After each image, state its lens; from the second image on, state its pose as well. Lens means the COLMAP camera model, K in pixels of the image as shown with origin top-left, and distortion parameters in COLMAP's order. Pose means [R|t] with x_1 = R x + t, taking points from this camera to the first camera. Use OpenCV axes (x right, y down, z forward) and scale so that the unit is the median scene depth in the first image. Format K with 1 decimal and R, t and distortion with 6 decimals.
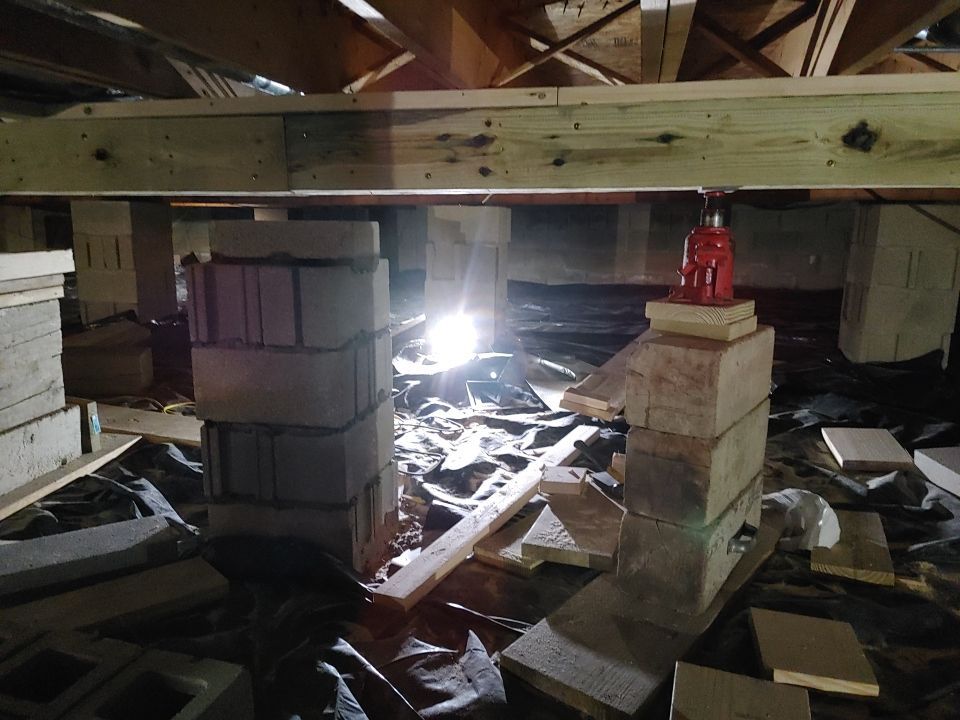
lens RADIAL K [[737.4, 0, 480.0], [0, 737.4, 360.0], [0, 0, 1]] dist [0.091287, -0.094508]
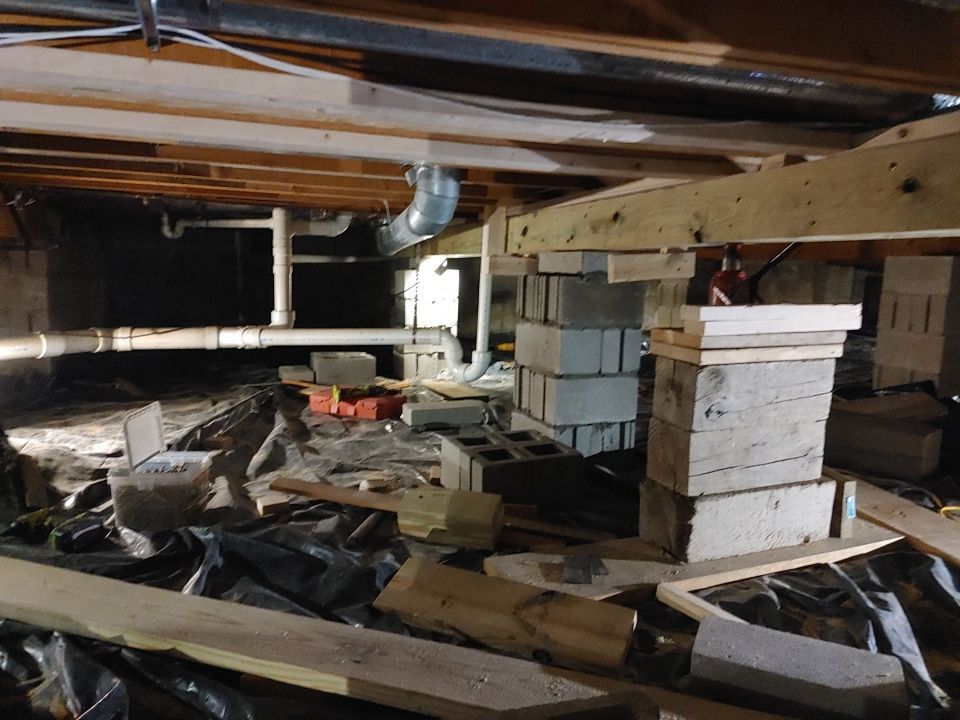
lens RADIAL K [[737.4, 0, 480.0], [0, 737.4, 360.0], [0, 0, 1]] dist [0.091287, -0.094508]
pose [[0.540926, 0.116822, -0.832917, -0.050439], [-0.185056, 0.982570, 0.017630, -0.017225], [0.820459, 0.144600, 0.553116, 0.166409]]
